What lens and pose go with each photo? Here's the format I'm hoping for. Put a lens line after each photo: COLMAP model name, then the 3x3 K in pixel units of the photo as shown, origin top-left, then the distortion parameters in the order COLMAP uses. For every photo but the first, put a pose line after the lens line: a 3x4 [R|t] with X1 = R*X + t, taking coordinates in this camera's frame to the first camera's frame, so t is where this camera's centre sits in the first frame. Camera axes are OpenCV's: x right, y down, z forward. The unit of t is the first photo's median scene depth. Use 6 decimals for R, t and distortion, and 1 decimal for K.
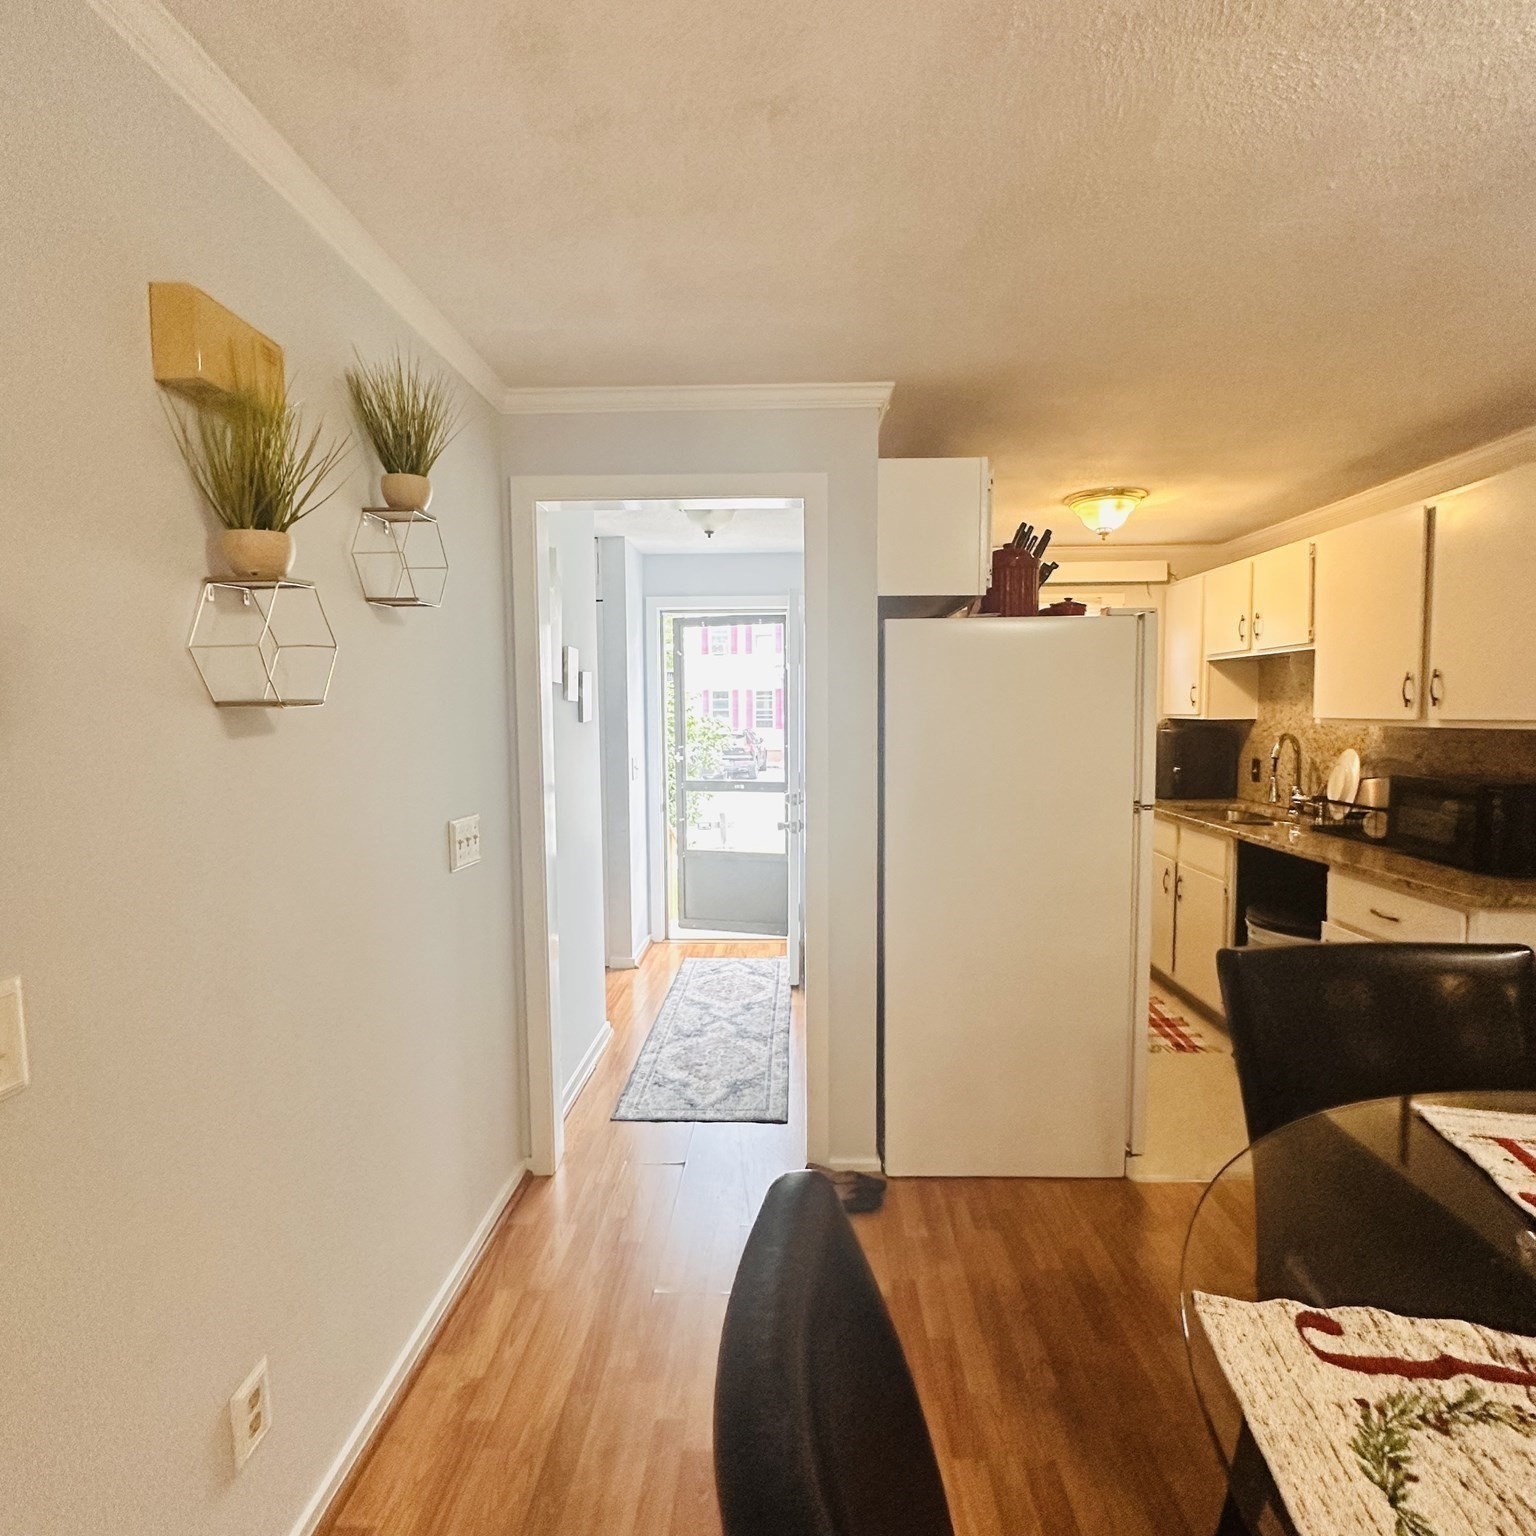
lens RADIAL K [[816.6, 0, 771.0], [0, 816.6, 773.2], [0, 0, 1]] dist [-0.005506, 0.001585]
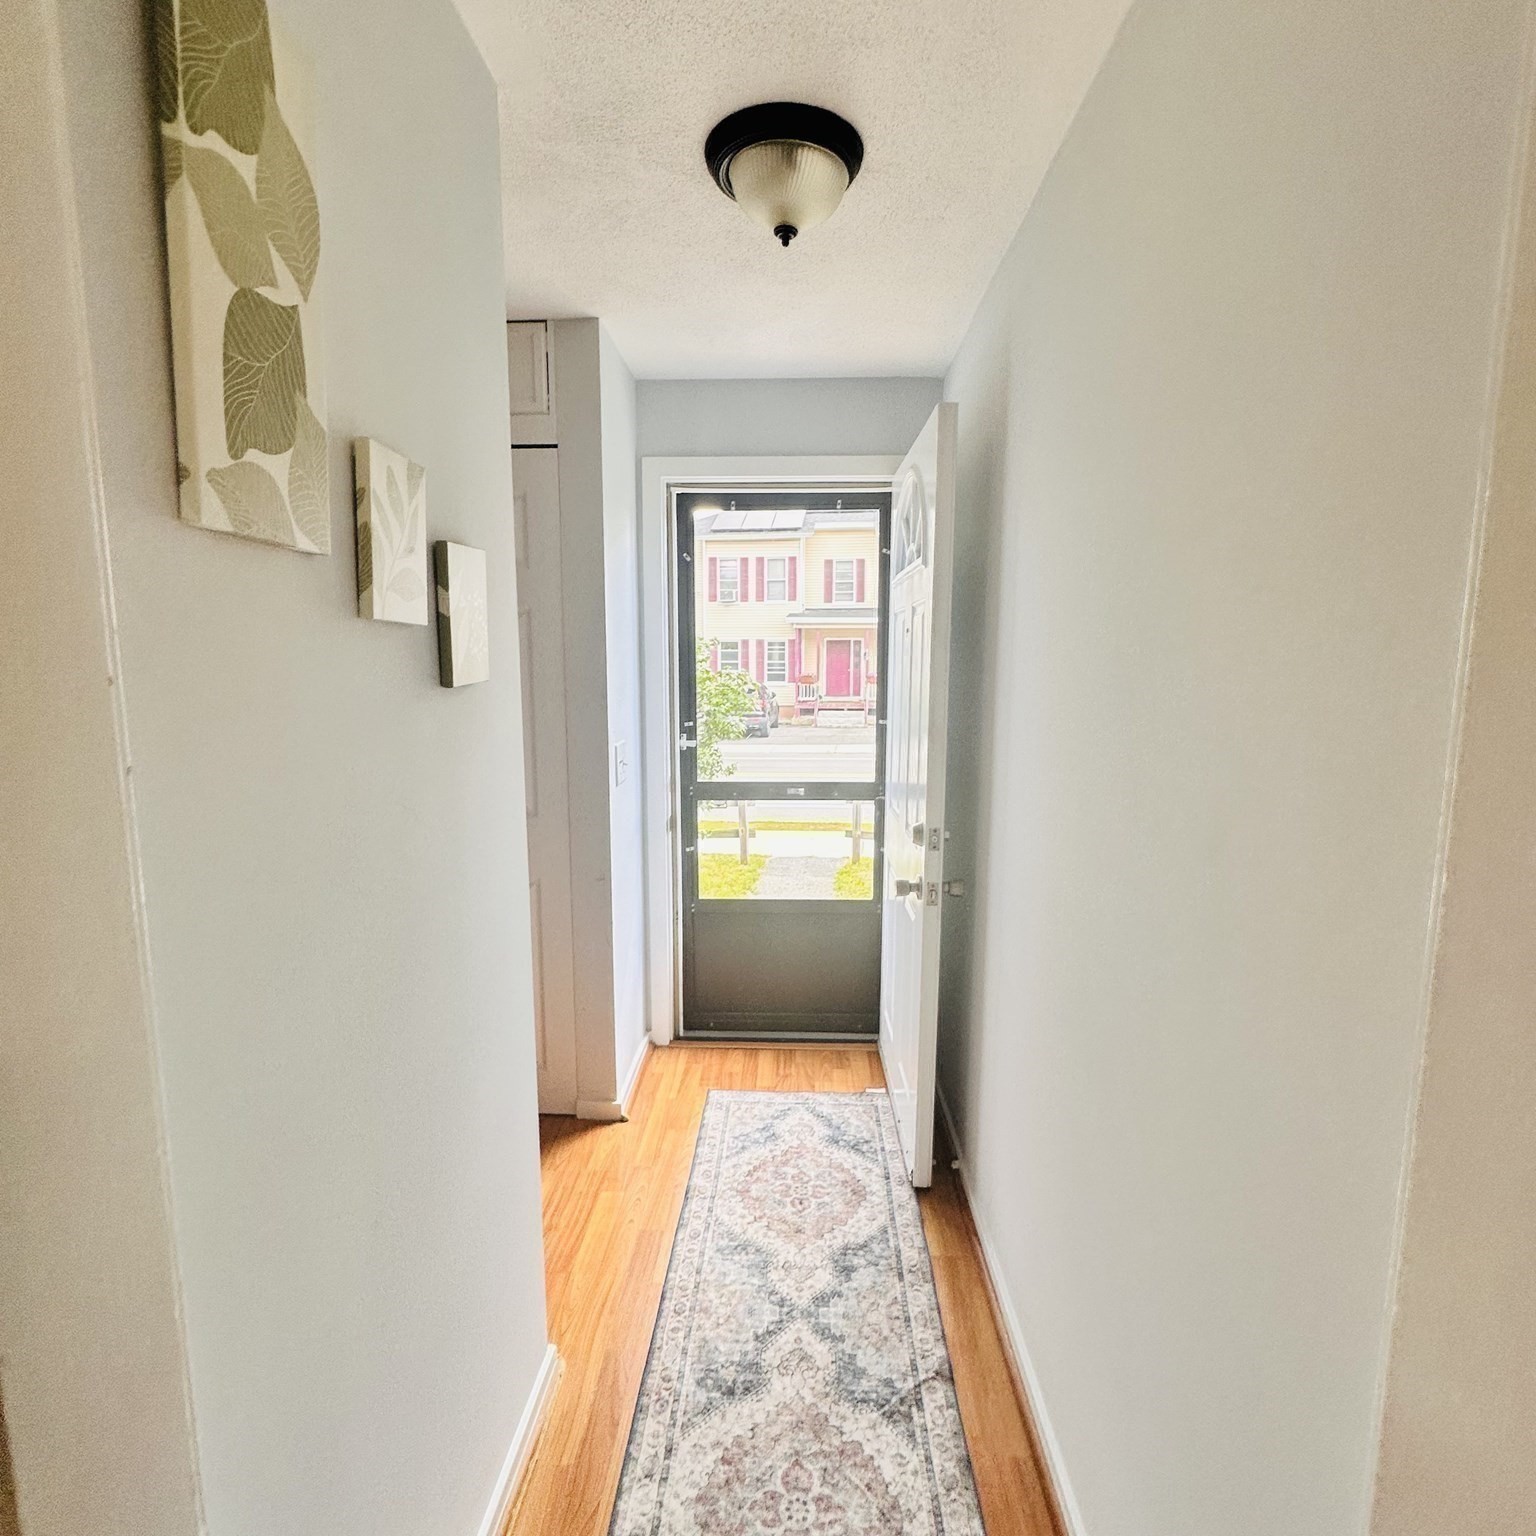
lens RADIAL K [[816.6, 0, 764.6], [0, 816.6, 771.5], [0, 0, 1]] dist [-0.005506, 0.001585]
pose [[0.999877, 0.009266, -0.012627, -0.075778], [-0.008551, 0.998420, 0.055542, -0.038967], [0.013122, -0.055427, 0.998376, 0.543625]]
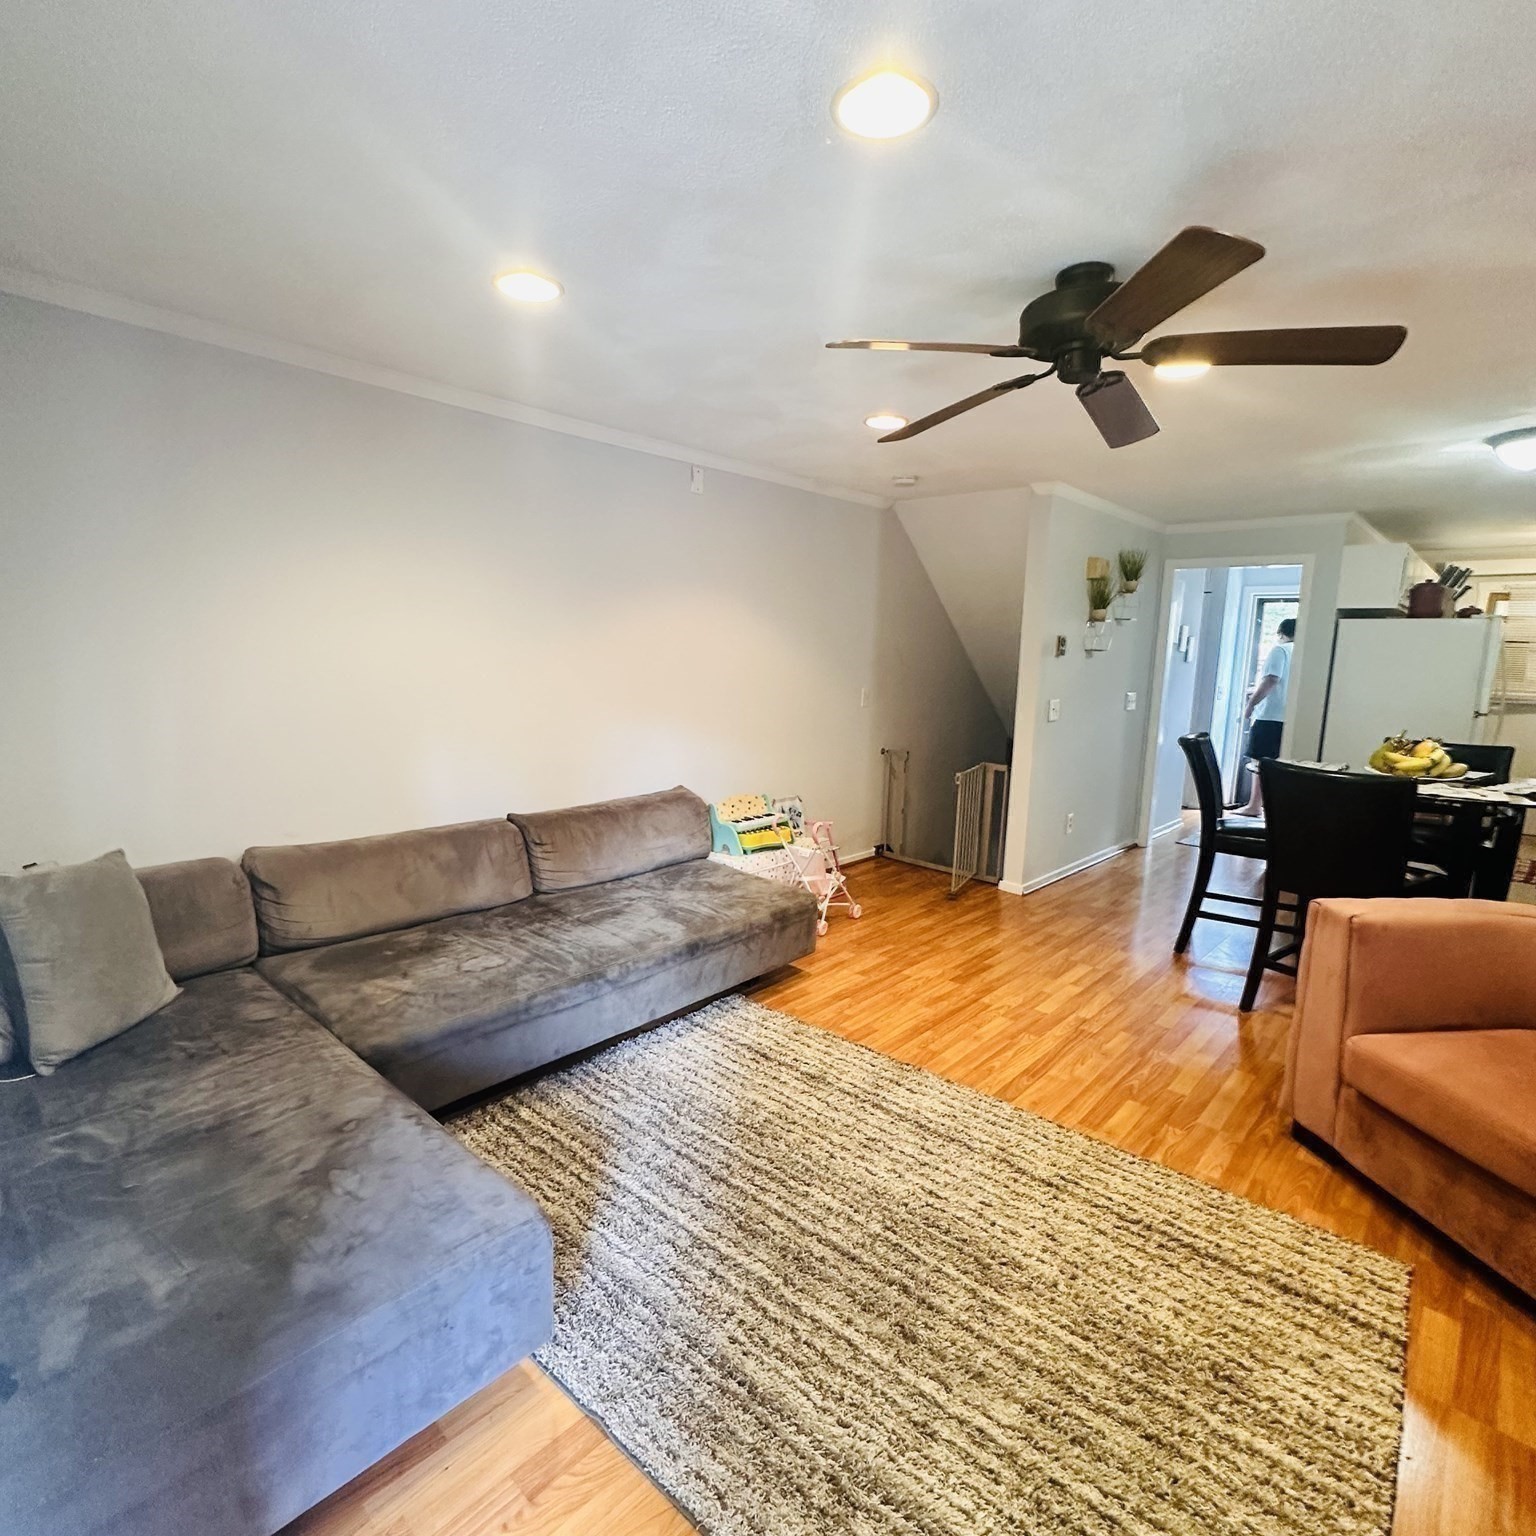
lens RADIAL K [[816.6, 0, 765.7], [0, 816.6, 768.6], [0, 0, 1]] dist [-0.005506, 0.001585]
pose [[0.749976, 0.126892, -0.649180, 0.284961], [-0.085811, 0.991798, 0.094727, 0.084112], [0.655876, -0.015336, 0.754713, -1.042348]]
